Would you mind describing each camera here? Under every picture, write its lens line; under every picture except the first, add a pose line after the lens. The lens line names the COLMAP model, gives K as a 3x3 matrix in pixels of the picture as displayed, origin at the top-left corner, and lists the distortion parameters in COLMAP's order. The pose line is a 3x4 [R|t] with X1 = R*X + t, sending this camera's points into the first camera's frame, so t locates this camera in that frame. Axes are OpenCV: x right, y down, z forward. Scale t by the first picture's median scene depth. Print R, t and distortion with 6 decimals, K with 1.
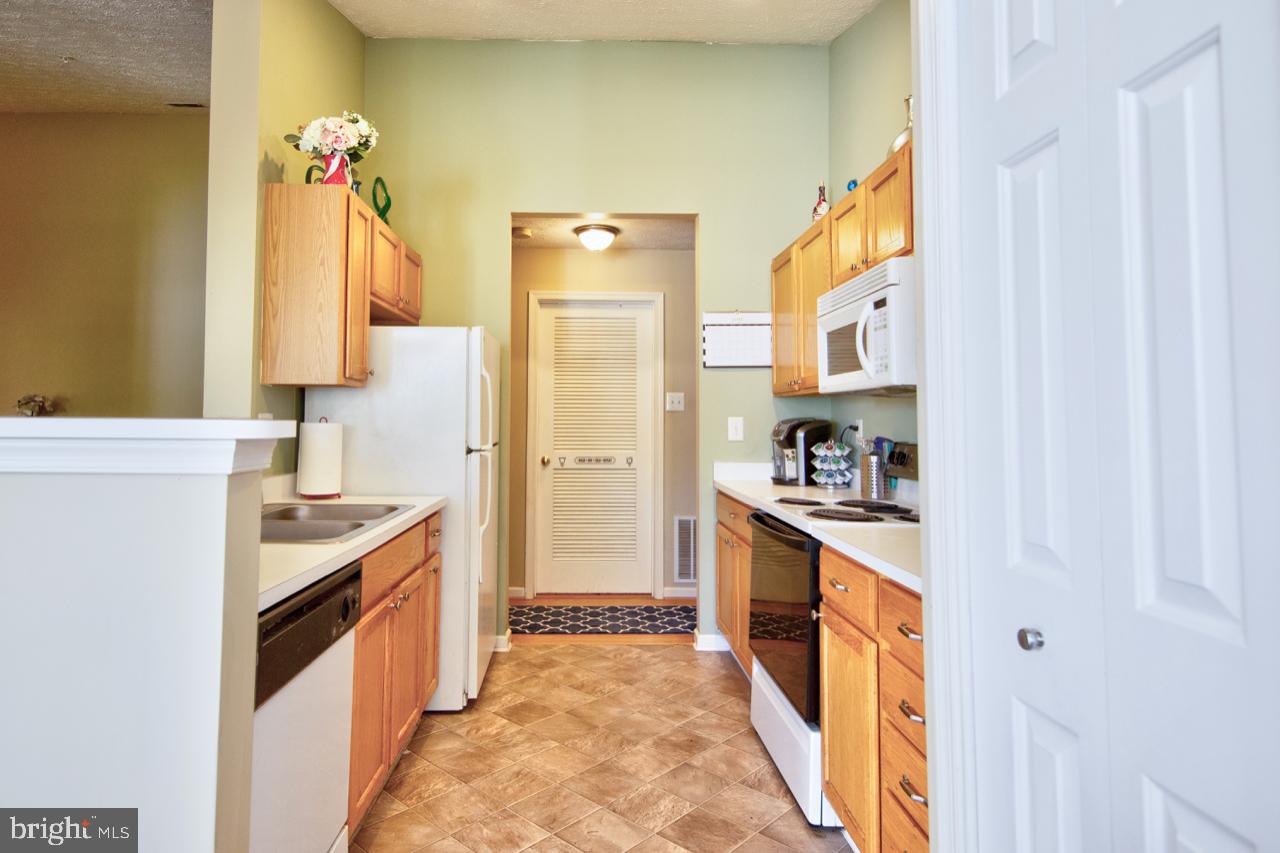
lens RADIAL K [[721.1, 0, 607.2], [0, 721.1, 390.6], [0, 0, 1]] dist [0.000883, -0.000101]
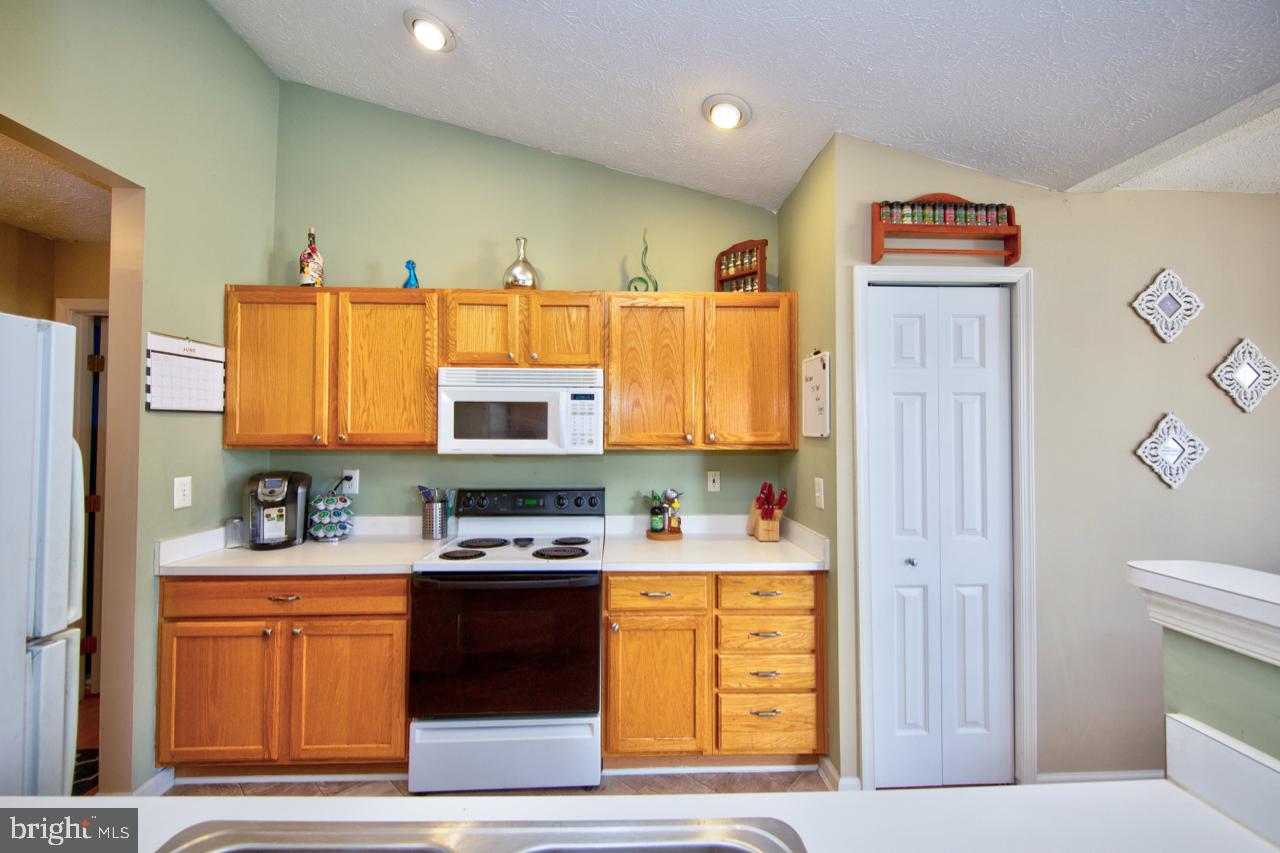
lens RADIAL K [[497.0, 0, 628.8], [0, 497.0, 422.2], [0, 0, 1]] dist [0.002402, -0.000079]
pose [[-0.005317, 0.017049, 0.999841, -0.378126], [-0.045475, 0.998816, -0.017273, -0.035880], [-0.998951, -0.045560, -0.004536, 0.566461]]
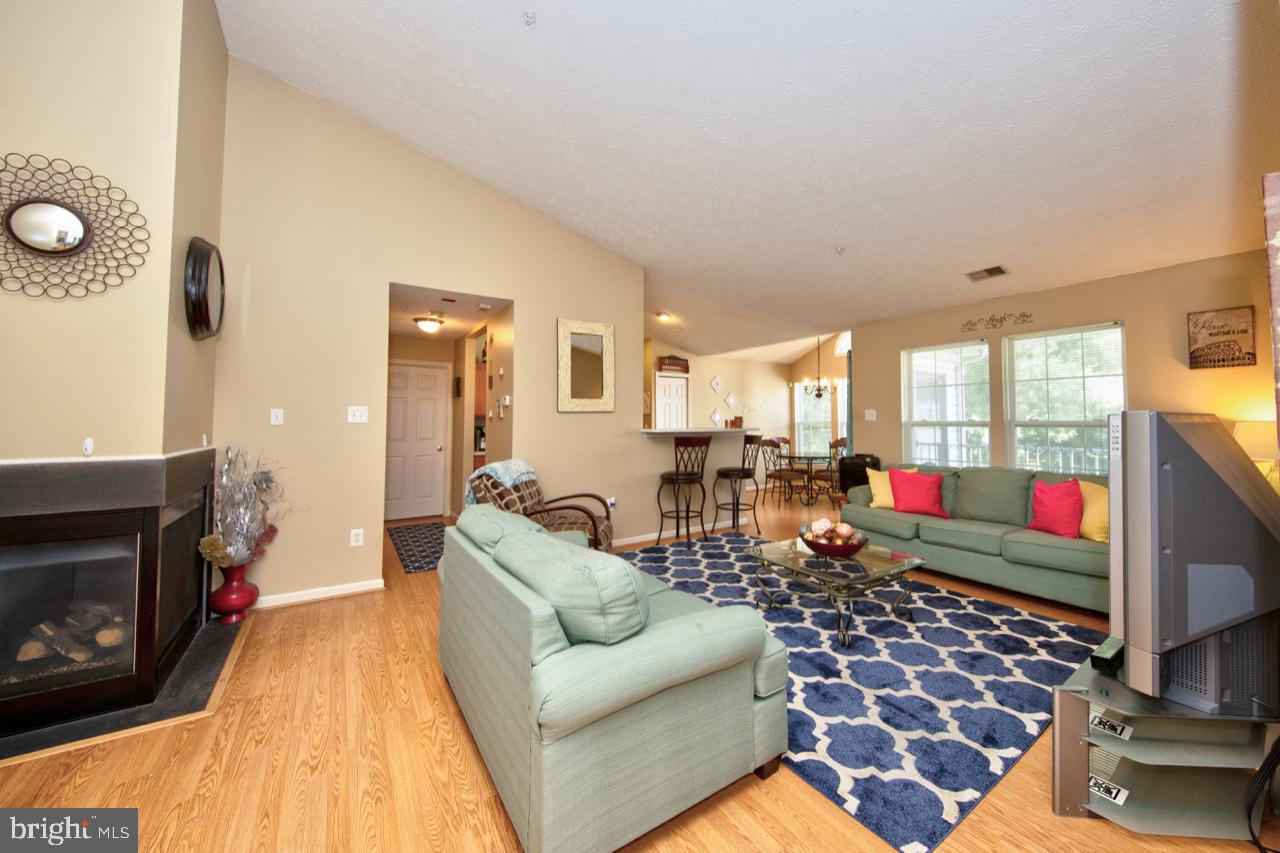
lens RADIAL K [[469.3, 0, 669.8], [0, 469.3, 404.9], [0, 0, 1]] dist [0.001985, -0.003030]
pose [[-0.551154, 0.026529, 0.833981, -1.581821], [-0.035647, 0.997833, -0.055299, 0.030440], [-0.833641, -0.060207, -0.549015, 1.392842]]
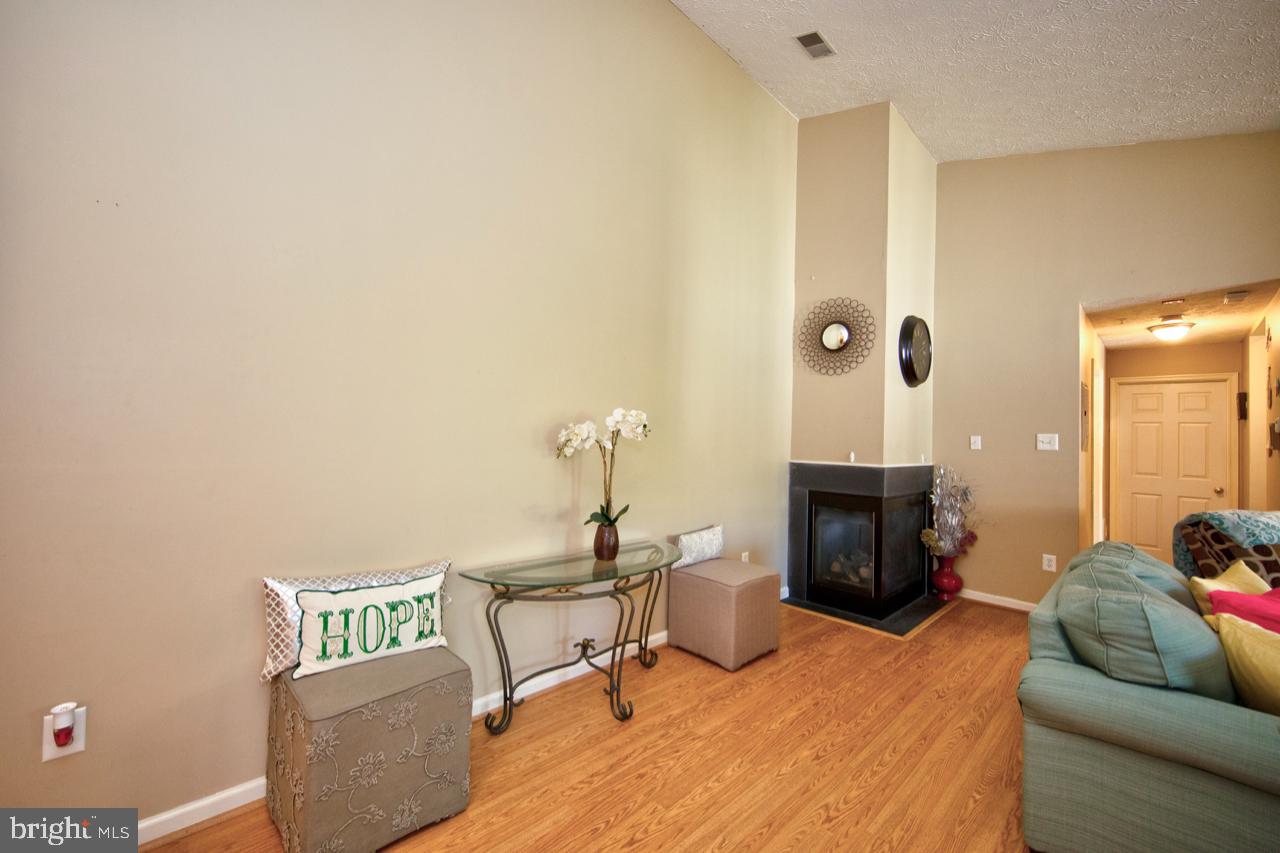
lens RADIAL K [[514.6, 0, 636.4], [0, 514.6, 422.7], [0, 0, 1]] dist [0.010754, -0.000027]
pose [[0.734336, 0.035612, 0.677851, -1.799965], [-0.055260, 0.998444, 0.007410, 0.018732], [-0.676533, -0.042900, 0.735162, 1.177760]]
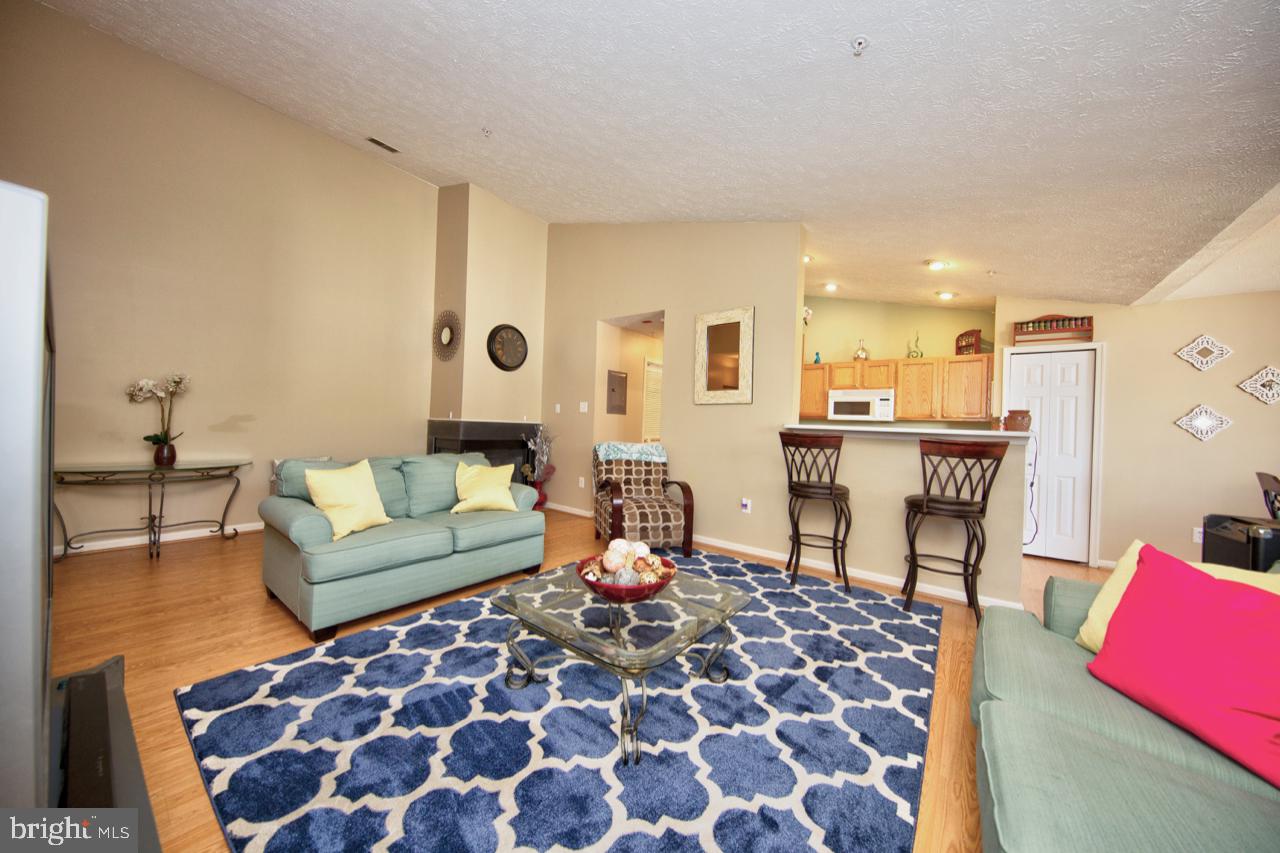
lens RADIAL K [[425.1, 0, 628.7], [0, 425.1, 421.7], [0, 0, 1]] dist [0.000942, -0.000131]
pose [[0.645723, 0.027062, 0.763092, -1.416904], [-0.068463, 0.997399, 0.022561, 0.025775], [-0.760496, -0.066812, 0.645896, 0.346721]]
